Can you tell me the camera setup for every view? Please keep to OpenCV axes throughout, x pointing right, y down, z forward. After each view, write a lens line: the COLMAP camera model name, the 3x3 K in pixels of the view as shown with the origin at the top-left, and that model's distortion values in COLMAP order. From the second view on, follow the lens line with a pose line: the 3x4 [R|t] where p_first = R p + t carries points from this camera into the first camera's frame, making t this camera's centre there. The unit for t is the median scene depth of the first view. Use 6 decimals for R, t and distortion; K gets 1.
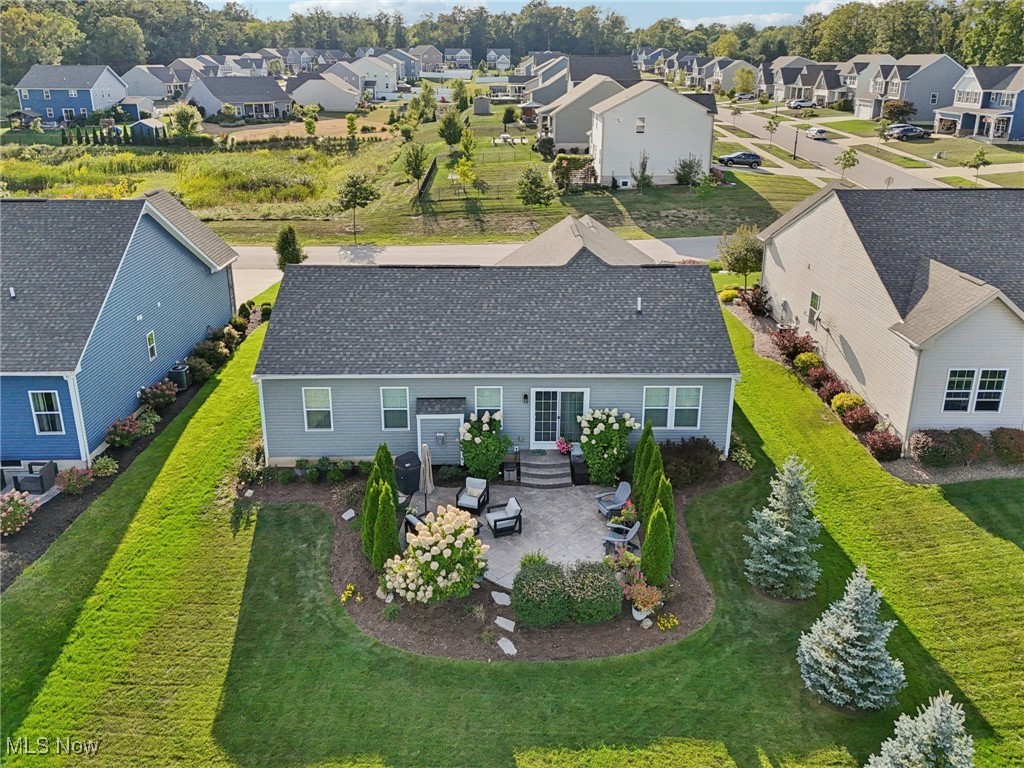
lens RADIAL K [[818.4, 0, 513.5], [0, 818.4, 316.5], [0, 0, 1]] dist [0.079578, -0.004576]
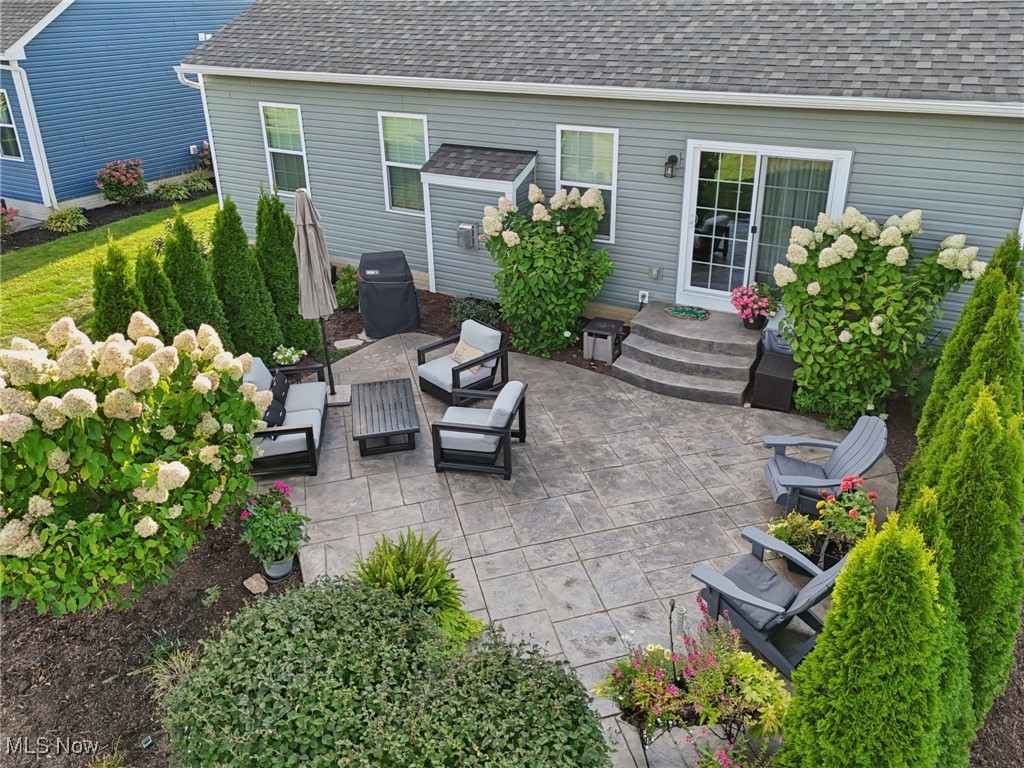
lens RADIAL K [[808.1, 0, 501.9], [0, 808.1, 310.9], [0, 0, 1]] dist [0.030073, -0.003352]
pose [[0.861662, 0.175259, -0.476259, 0.143872], [-0.142403, 0.984270, 0.104561, 0.141350], [0.487093, -0.022275, 0.873066, 0.630101]]
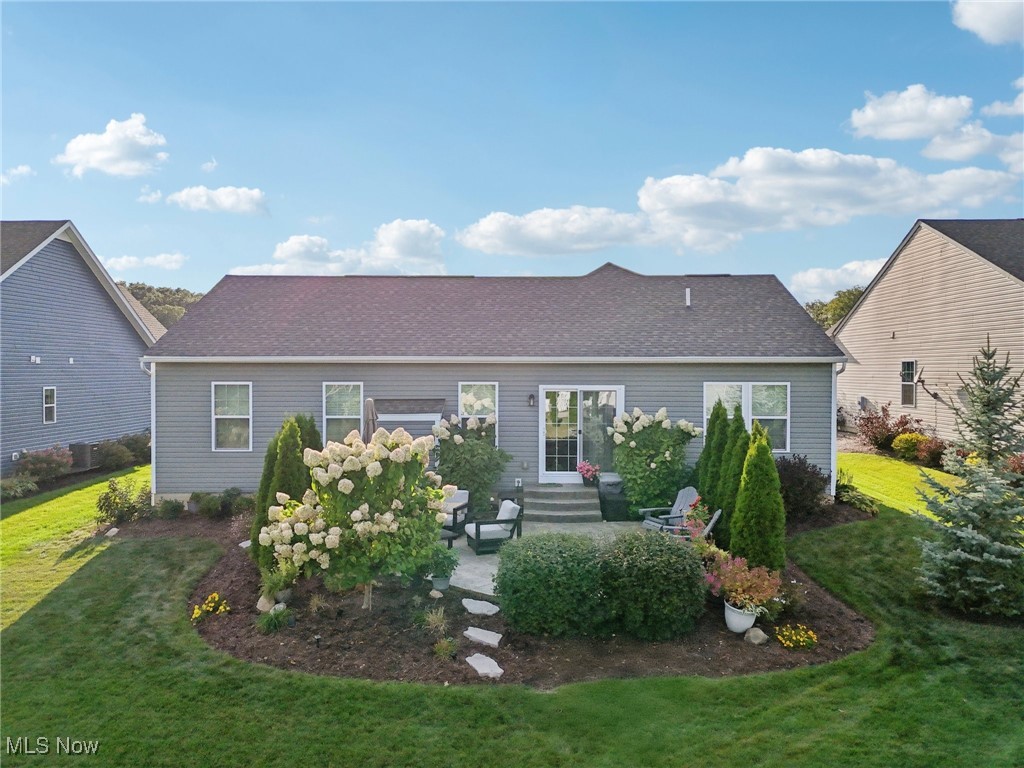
lens RADIAL K [[781.1, 0, 512.0], [0, 781.1, 384.0], [0, 0, 1]] dist [0.052556, -0.003806]
pose [[0.999552, -0.001218, -0.029910, 0.018265], [-0.007784, 0.954230, -0.298974, 0.287927], [0.028905, 0.299073, 0.953792, 0.374389]]
